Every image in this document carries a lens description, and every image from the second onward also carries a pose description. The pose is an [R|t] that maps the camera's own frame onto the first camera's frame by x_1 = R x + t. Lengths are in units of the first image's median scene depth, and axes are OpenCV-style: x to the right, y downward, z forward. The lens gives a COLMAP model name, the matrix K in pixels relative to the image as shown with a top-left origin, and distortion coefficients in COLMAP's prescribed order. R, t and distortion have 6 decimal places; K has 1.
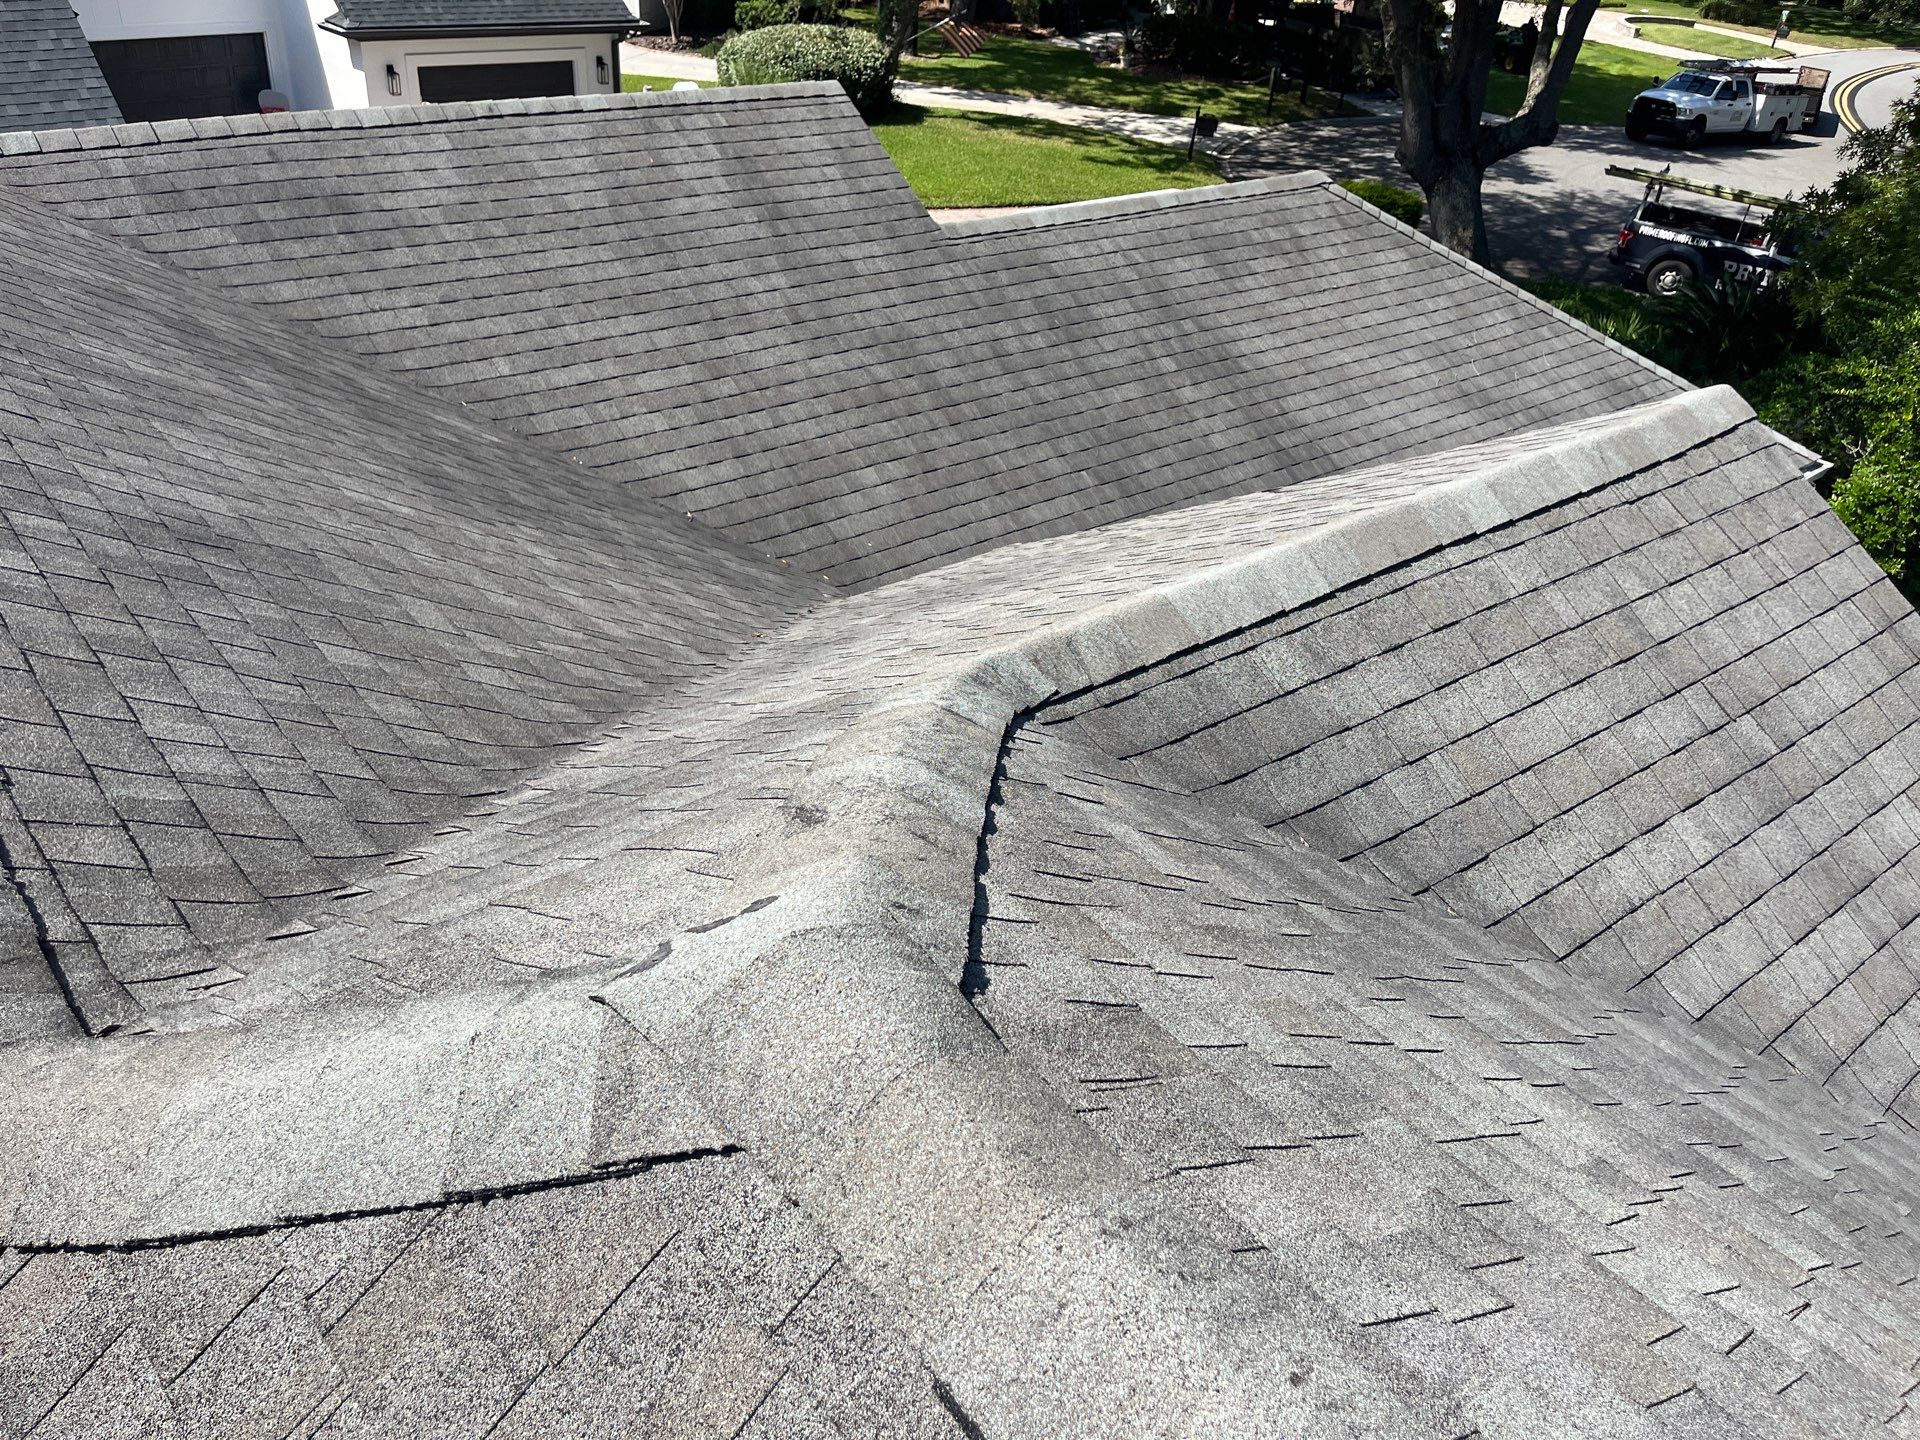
lens RADIAL K [[1459.1, 0, 960.0], [0, 1459.1, 720.0], [0, 0, 1]] dist [0.064526, -0.093101]
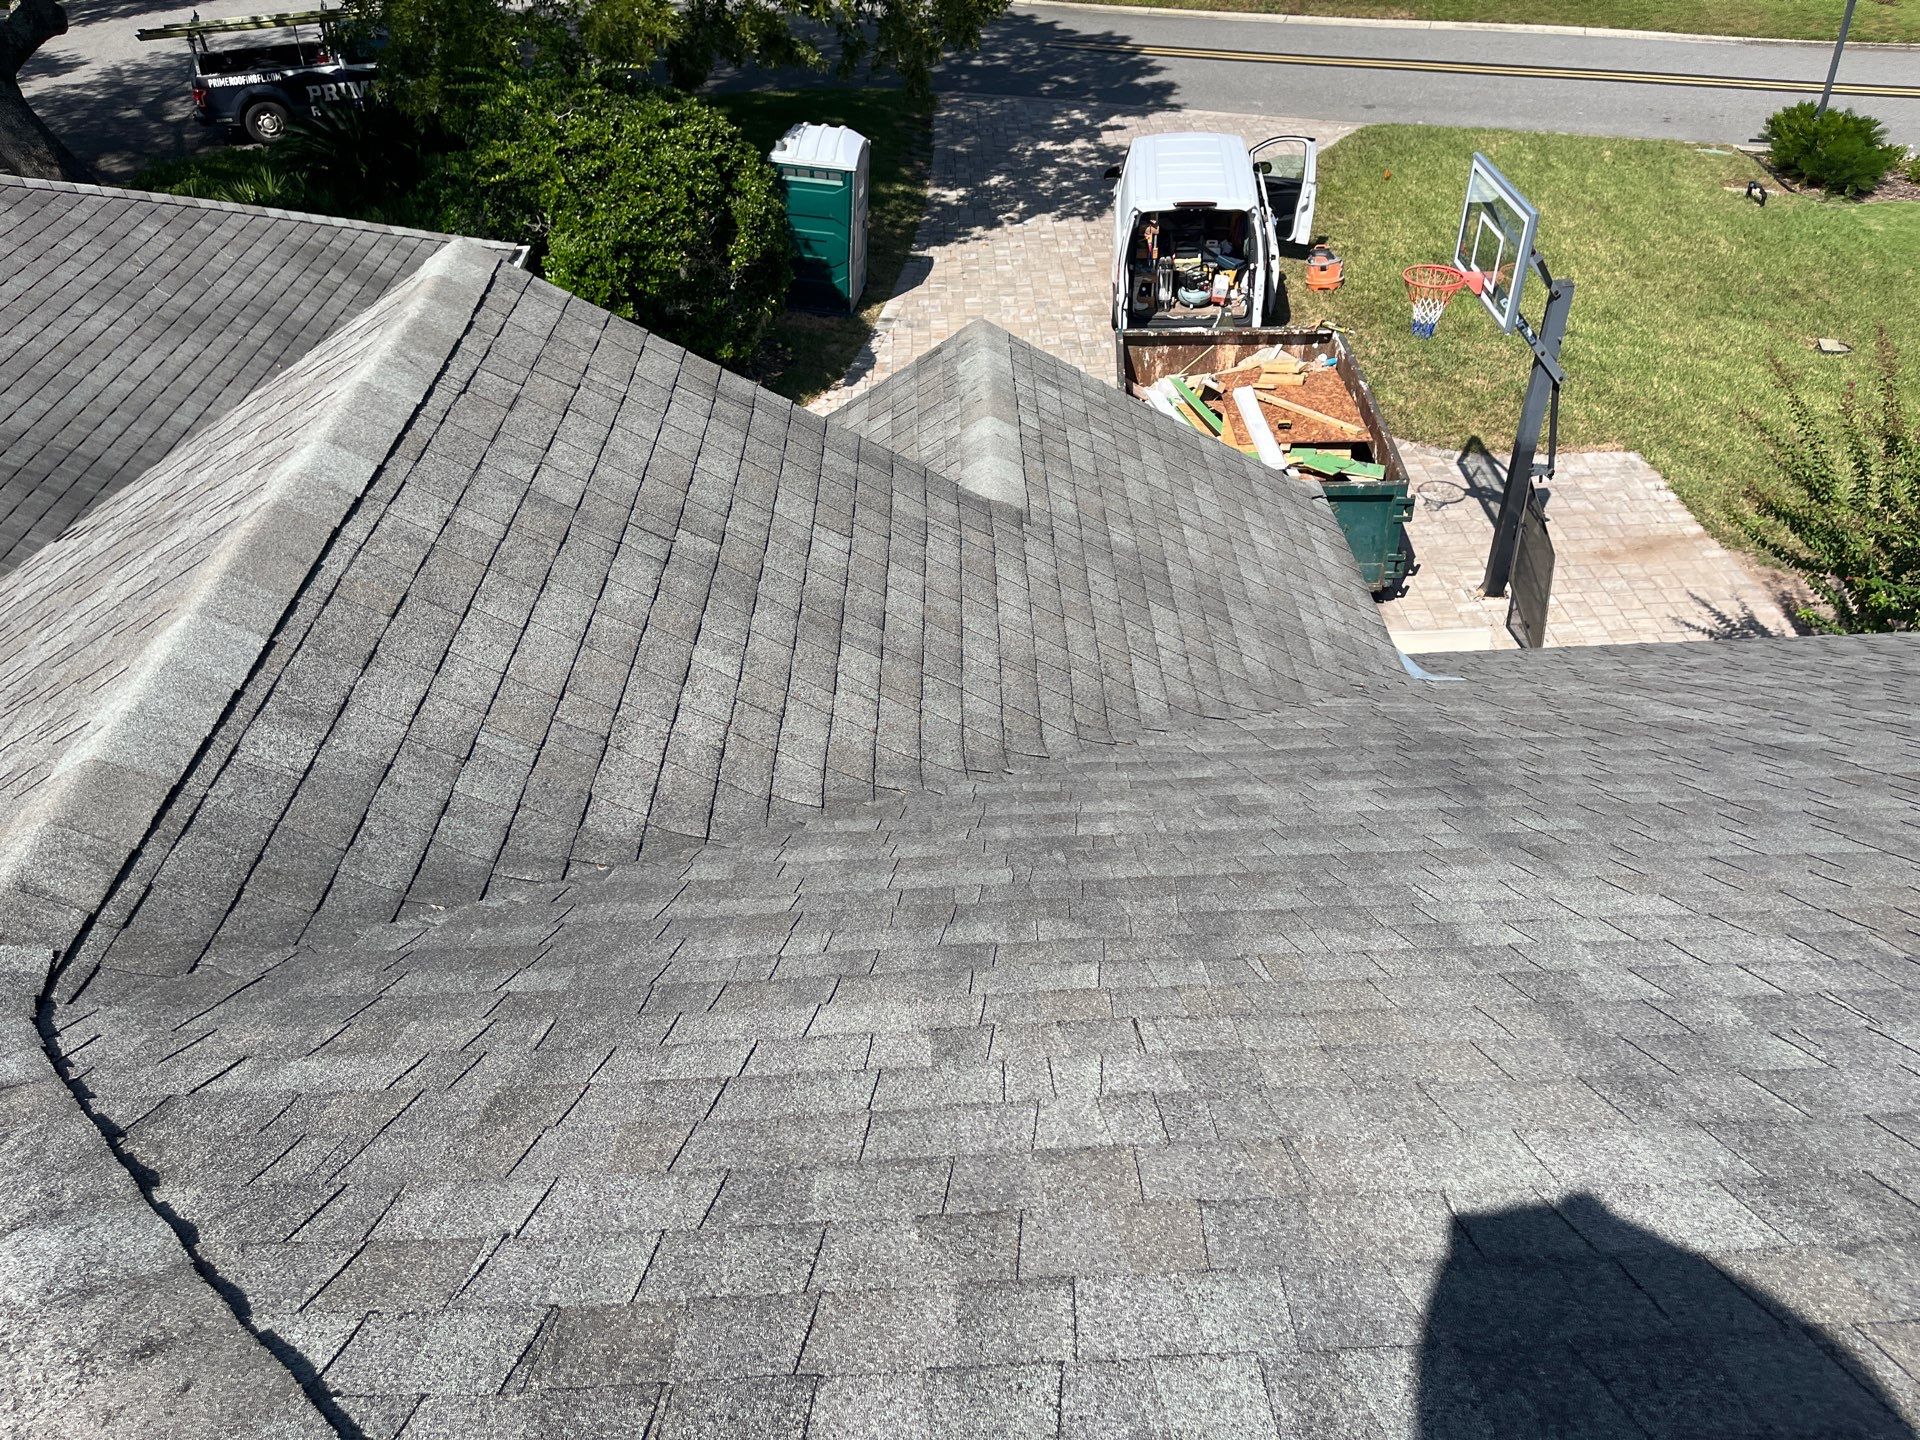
lens RADIAL K [[1459.1, 0, 960.0], [0, 1459.1, 720.0], [0, 0, 1]] dist [0.064526, -0.093101]
pose [[0.616151, -0.546988, 0.566711, -0.009986], [0.489932, 0.829544, 0.267999, -0.078511], [-0.616704, 0.112522, 0.779111, 0.083147]]
